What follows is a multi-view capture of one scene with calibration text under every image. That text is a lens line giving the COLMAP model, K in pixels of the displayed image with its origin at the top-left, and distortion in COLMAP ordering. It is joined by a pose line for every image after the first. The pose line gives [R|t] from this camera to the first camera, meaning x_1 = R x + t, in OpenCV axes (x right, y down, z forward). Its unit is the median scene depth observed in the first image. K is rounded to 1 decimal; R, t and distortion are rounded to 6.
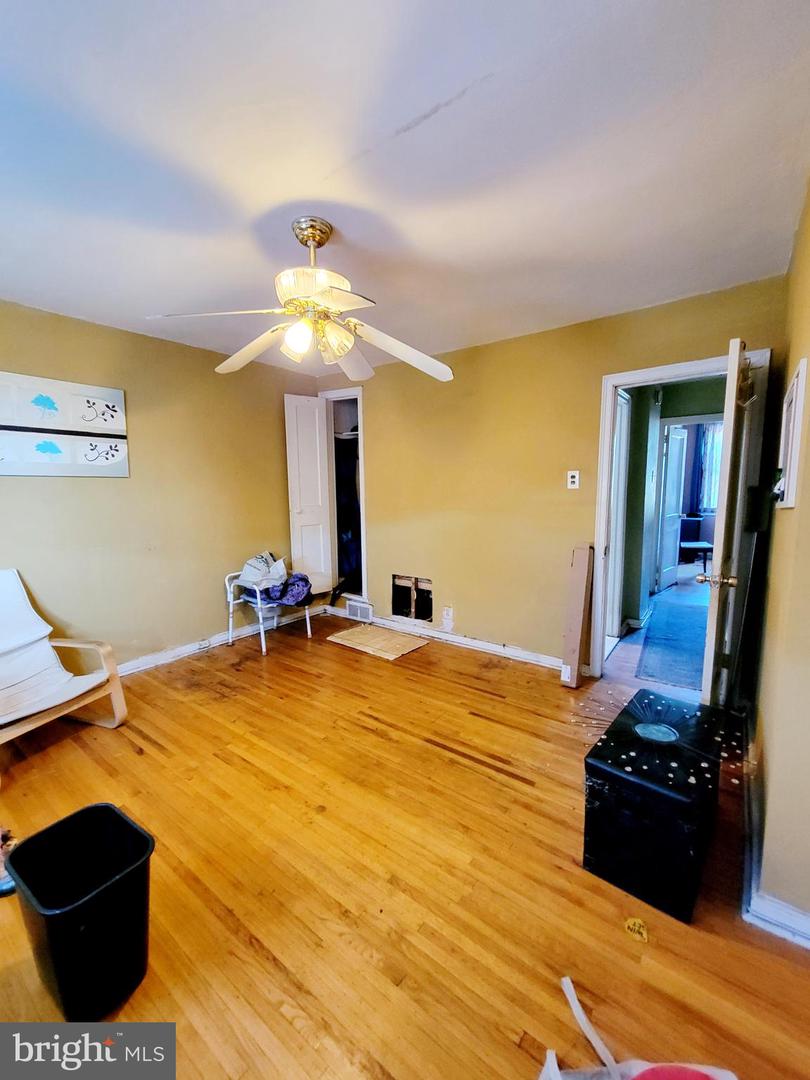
lens RADIAL K [[437.2, 0, 407.1], [0, 437.2, 536.9], [0, 0, 1]] dist [-0.000384, -0.000347]
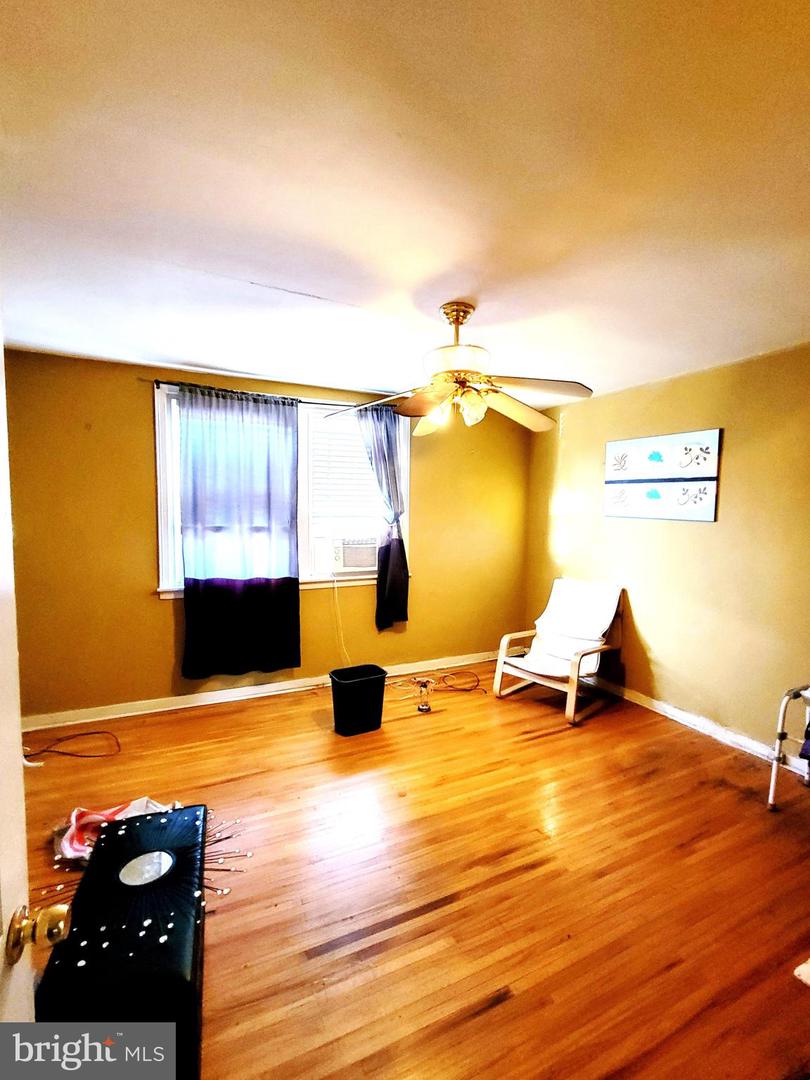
lens RADIAL K [[453.3, 0, 388.0], [0, 453.3, 536.2], [0, 0, 1]] dist [-0.001525, -0.000346]
pose [[-0.478542, 0.062116, -0.875865, 0.566592], [-0.106695, 0.985990, 0.128221, -0.165522], [0.871558, 0.154810, -0.465210, 0.909426]]
